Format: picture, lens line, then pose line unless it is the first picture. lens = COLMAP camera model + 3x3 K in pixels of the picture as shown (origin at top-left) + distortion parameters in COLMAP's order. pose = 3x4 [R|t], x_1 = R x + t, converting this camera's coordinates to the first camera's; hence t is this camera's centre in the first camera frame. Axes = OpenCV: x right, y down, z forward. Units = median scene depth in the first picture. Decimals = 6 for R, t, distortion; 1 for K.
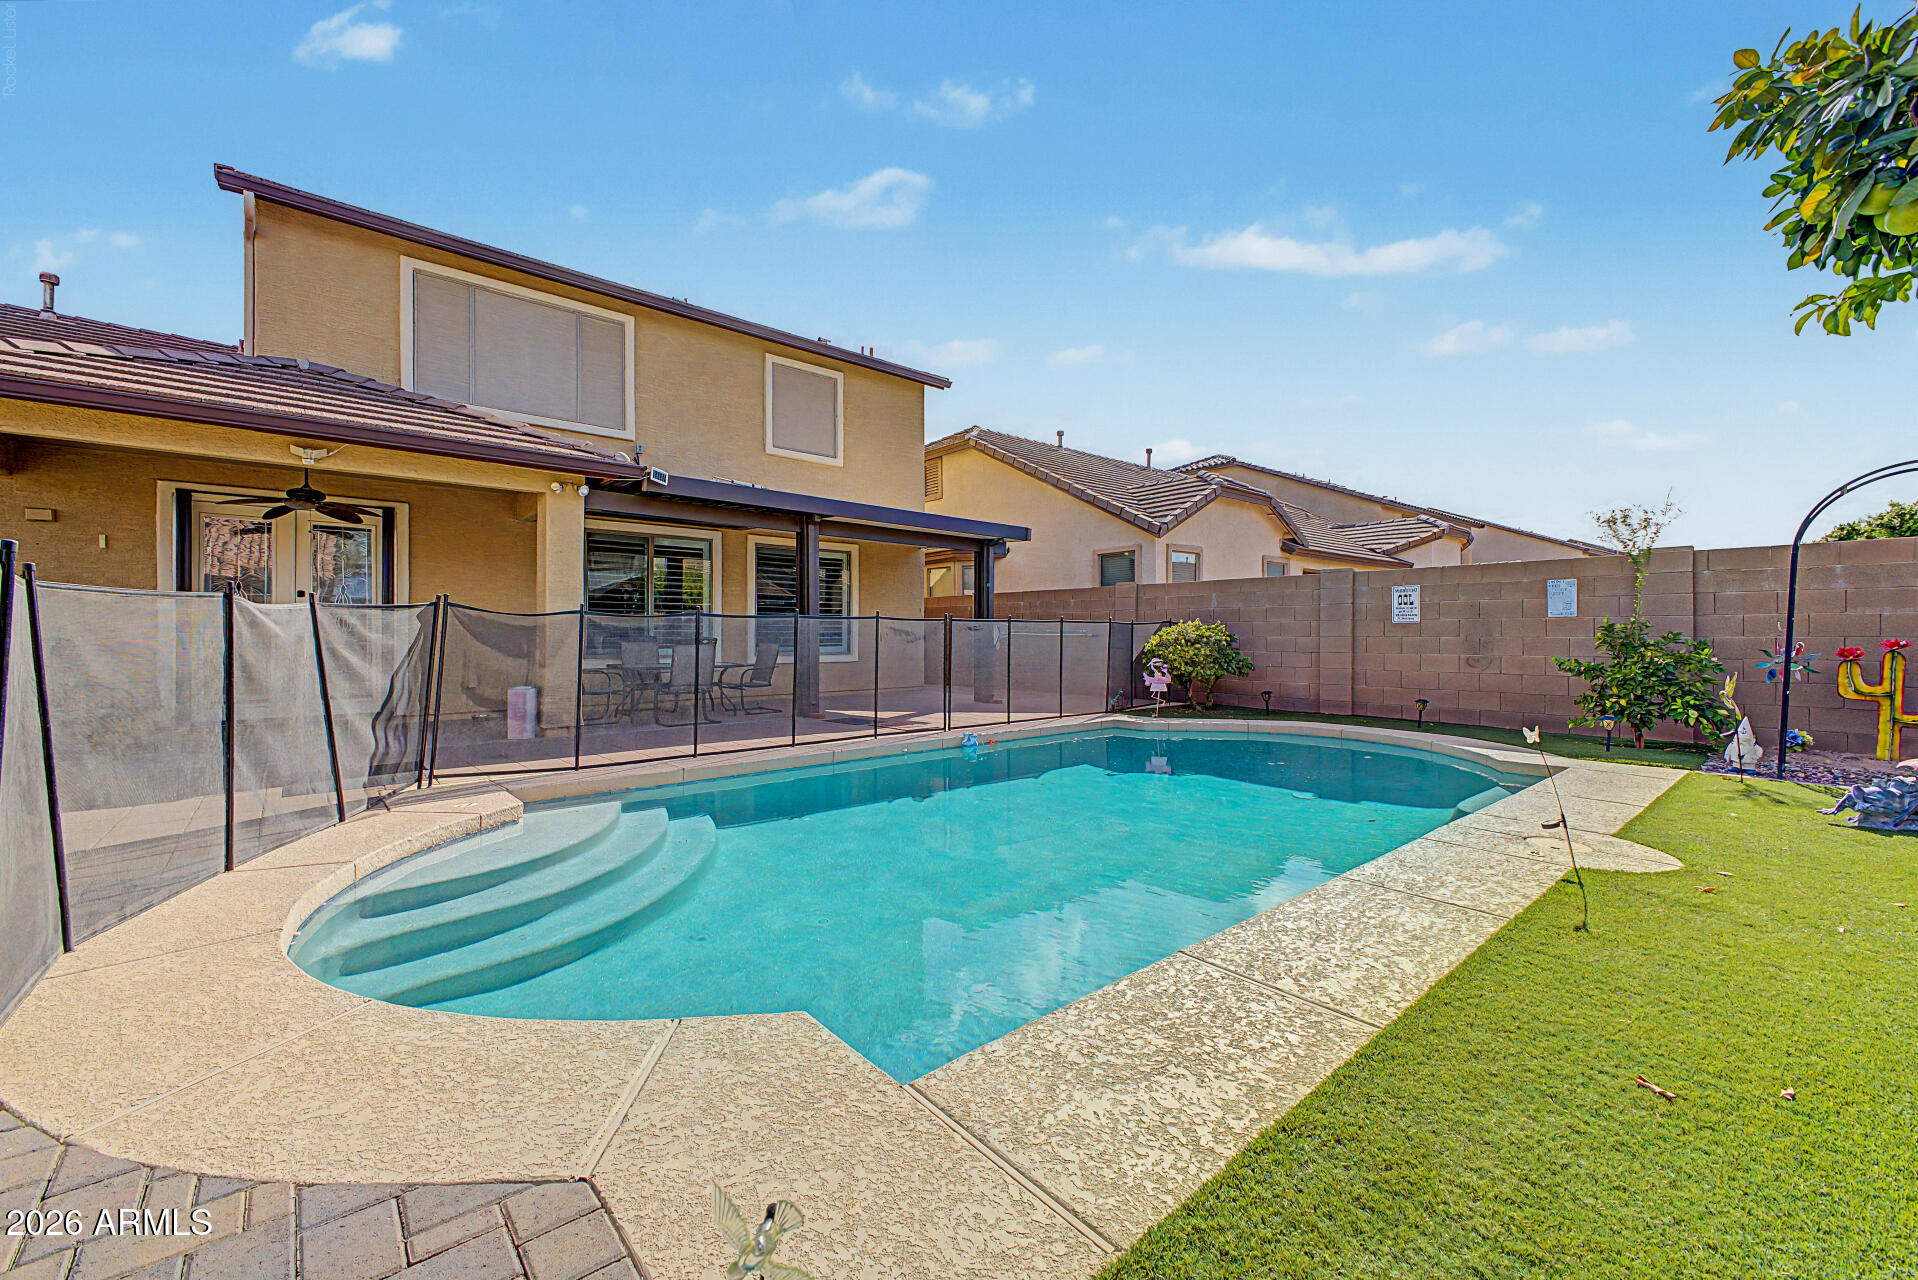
lens RADIAL K [[742.3, 0, 959.0], [0, 742.3, 640.0], [0, 0, 1]] dist [0.000834, -0.000229]
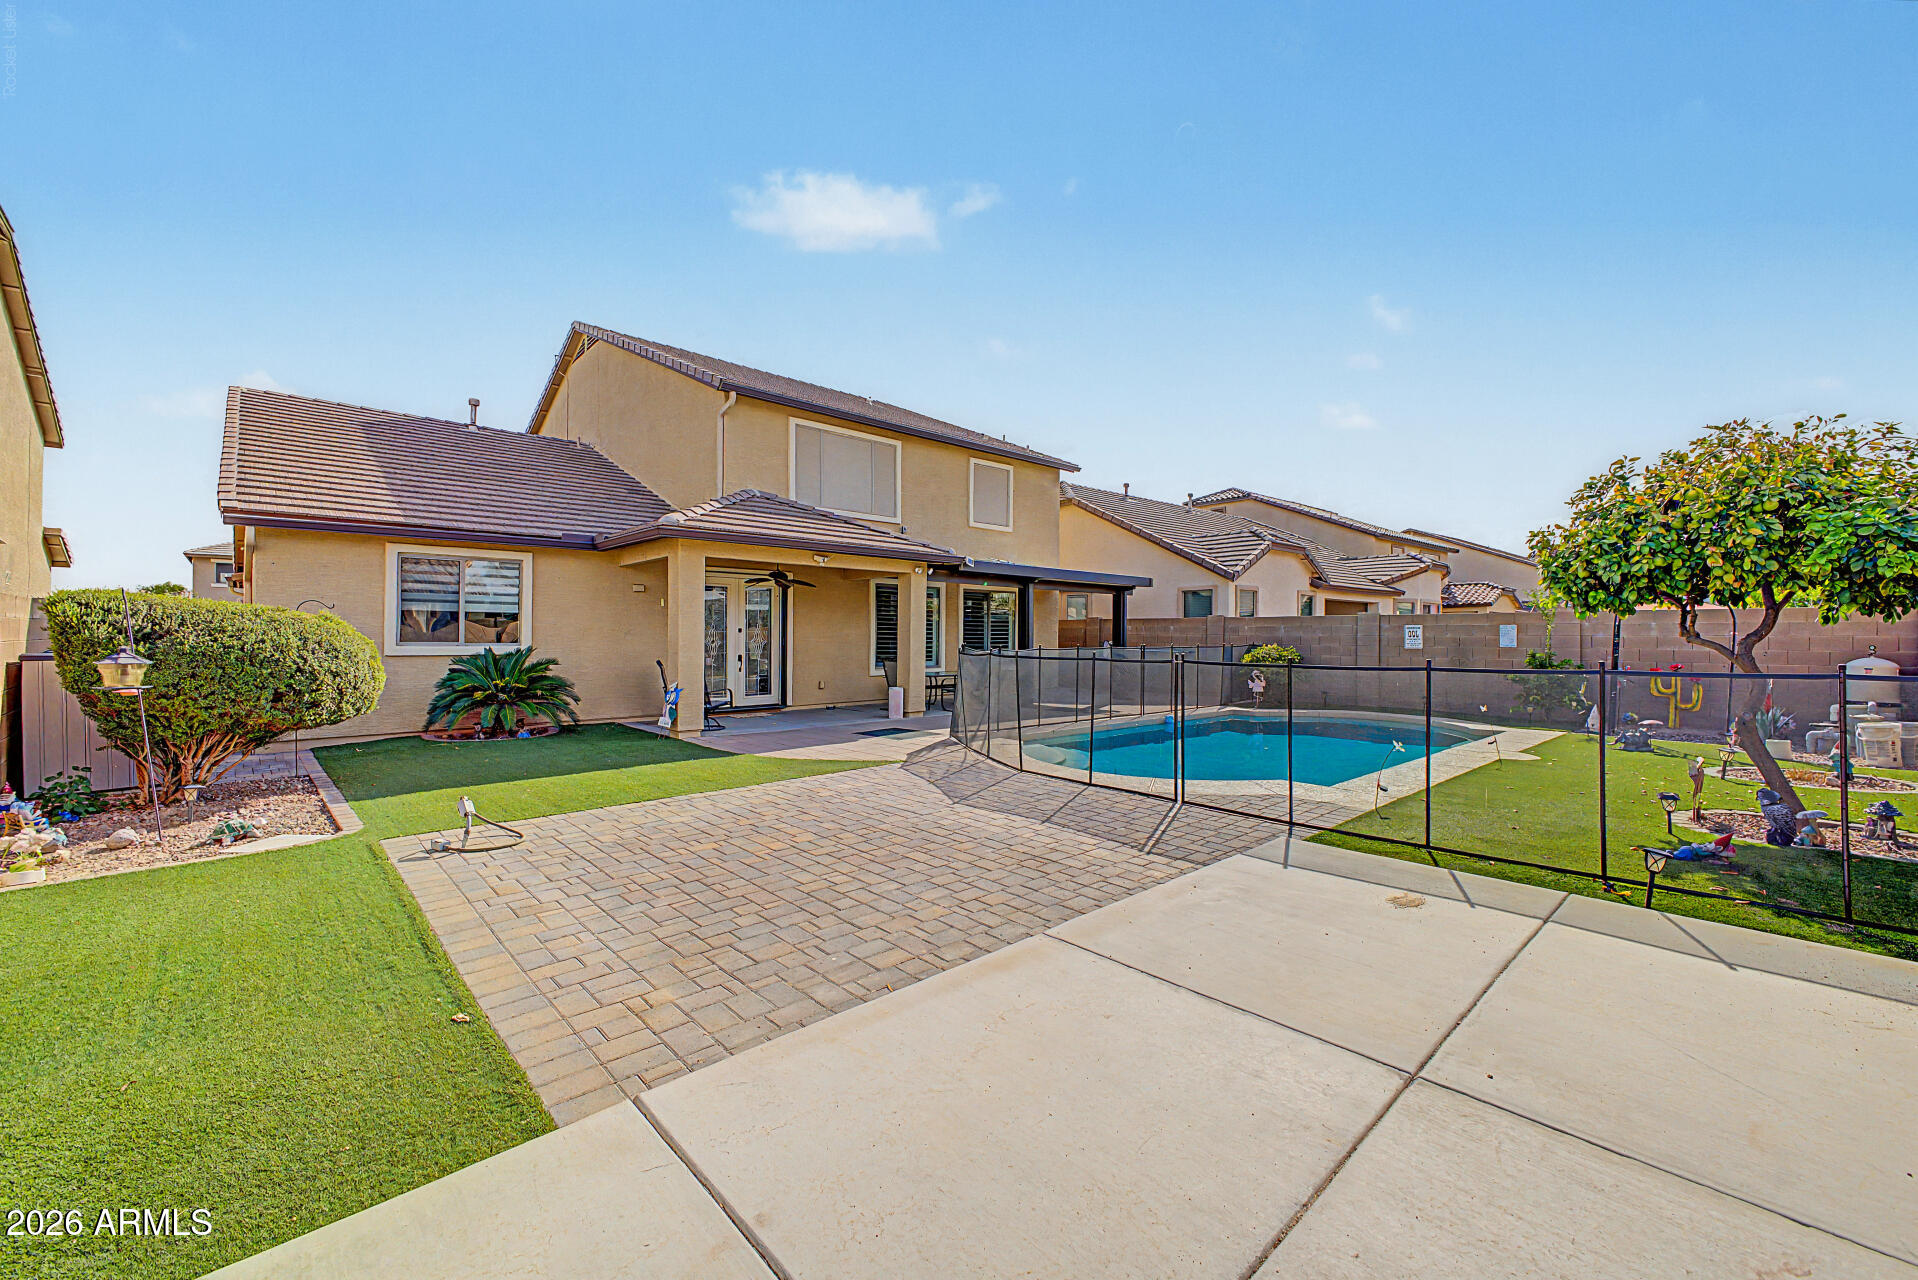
lens RADIAL K [[742.3, 0, 959.0], [0, 742.3, 640.0], [0, 0, 1]] dist [0.000834, -0.000229]
pose [[0.999687, 0.002473, 0.024877, -0.307748], [-0.002461, 0.999997, -0.000497, -0.028842], [-0.024878, 0.000436, 0.999690, -0.423870]]
